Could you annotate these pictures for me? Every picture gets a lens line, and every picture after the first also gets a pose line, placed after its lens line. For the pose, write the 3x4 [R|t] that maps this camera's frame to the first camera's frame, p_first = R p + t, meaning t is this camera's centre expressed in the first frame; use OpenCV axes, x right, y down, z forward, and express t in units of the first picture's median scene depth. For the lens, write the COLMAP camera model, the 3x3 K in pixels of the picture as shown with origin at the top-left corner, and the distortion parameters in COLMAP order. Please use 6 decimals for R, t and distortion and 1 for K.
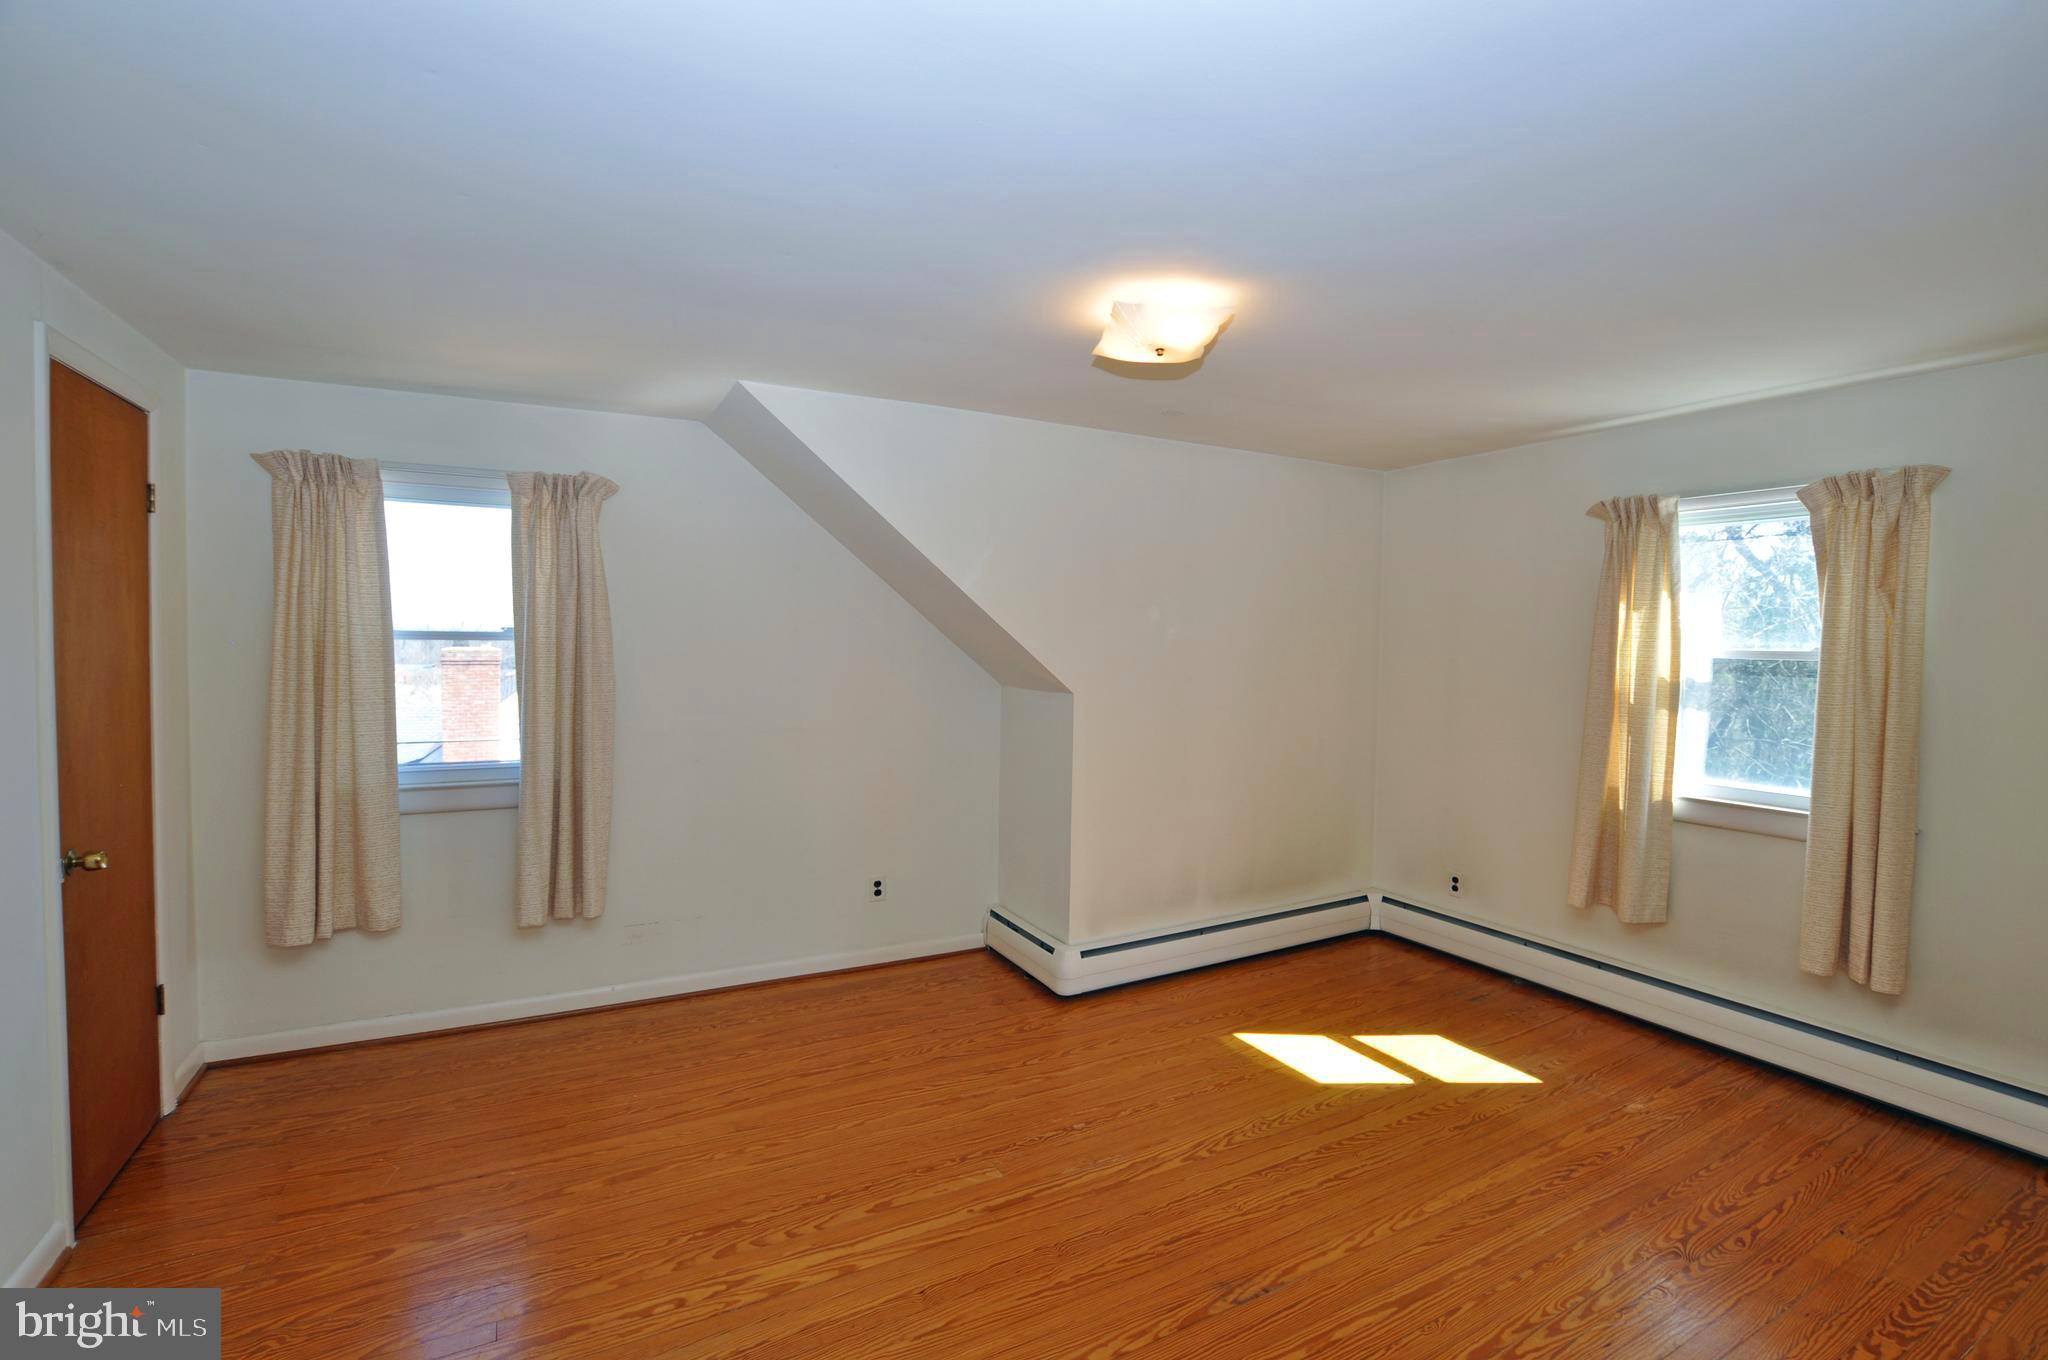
lens RADIAL K [[903.7, 0, 1034.9], [0, 903.7, 673.3], [0, 0, 1]] dist [-0.039056, 0.007478]
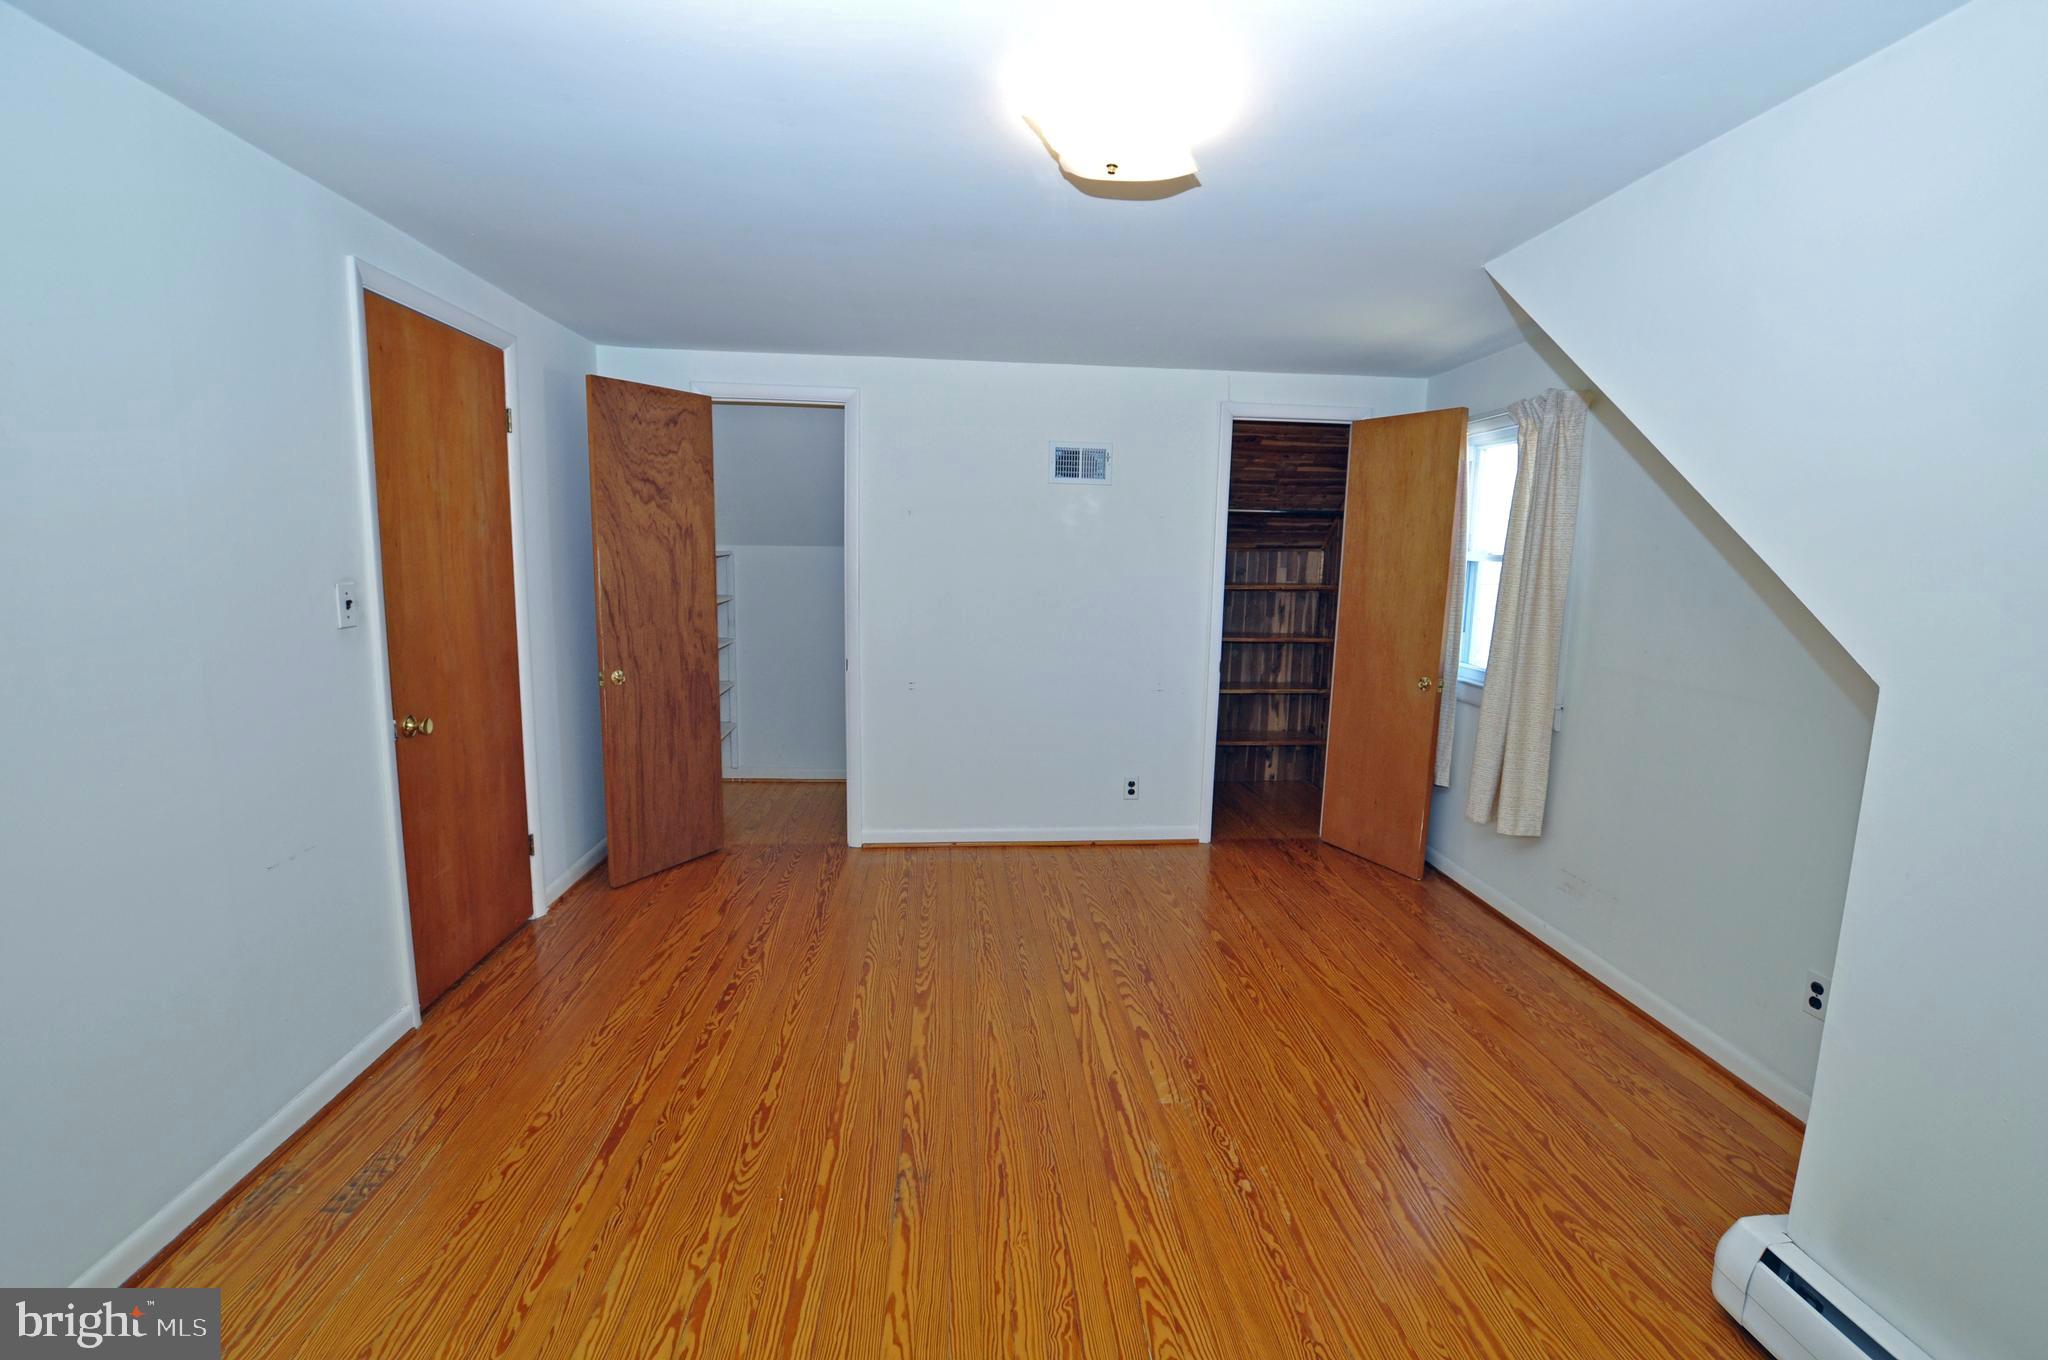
lens RADIAL K [[903.7, 0, 1034.9], [0, 903.7, 673.3], [0, 0, 1]] dist [-0.039056, 0.007478]
pose [[-0.409931, 0.101801, -0.906418, 0.959818], [-0.059421, 0.988661, 0.137911, -0.028575], [0.910179, 0.110395, -0.399233, 1.358594]]
